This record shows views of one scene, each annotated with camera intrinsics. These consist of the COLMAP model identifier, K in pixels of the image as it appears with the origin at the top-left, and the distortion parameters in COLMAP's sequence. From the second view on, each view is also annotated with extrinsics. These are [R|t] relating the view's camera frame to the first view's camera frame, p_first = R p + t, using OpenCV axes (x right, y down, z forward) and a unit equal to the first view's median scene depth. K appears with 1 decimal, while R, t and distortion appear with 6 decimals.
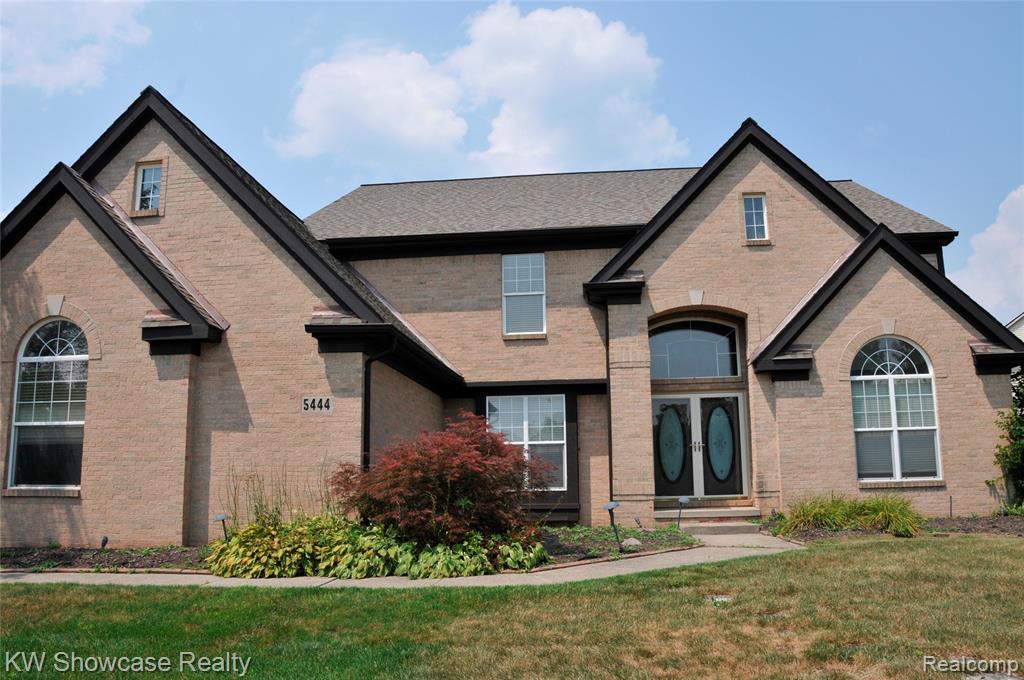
lens RADIAL K [[831.5, 0, 510.3], [0, 831.5, 332.7], [0, 0, 1]] dist [-0.095469, 0.007963]
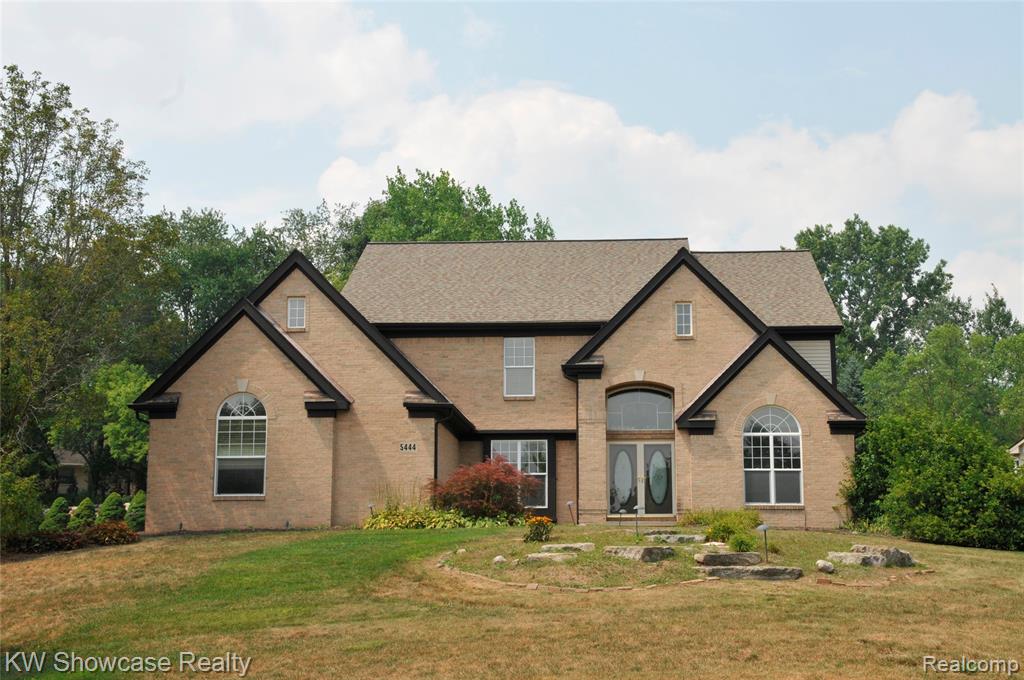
lens RADIAL K [[1427.0, 0, 510.8], [0, 1427.0, 343.3], [0, 0, 1]] dist [0.125726, 0.000000]
pose [[0.999009, 0.020209, 0.039668, -0.103870], [-0.021230, 0.999450, 0.025476, -0.162740], [-0.039131, -0.026293, 0.998888, -1.536195]]
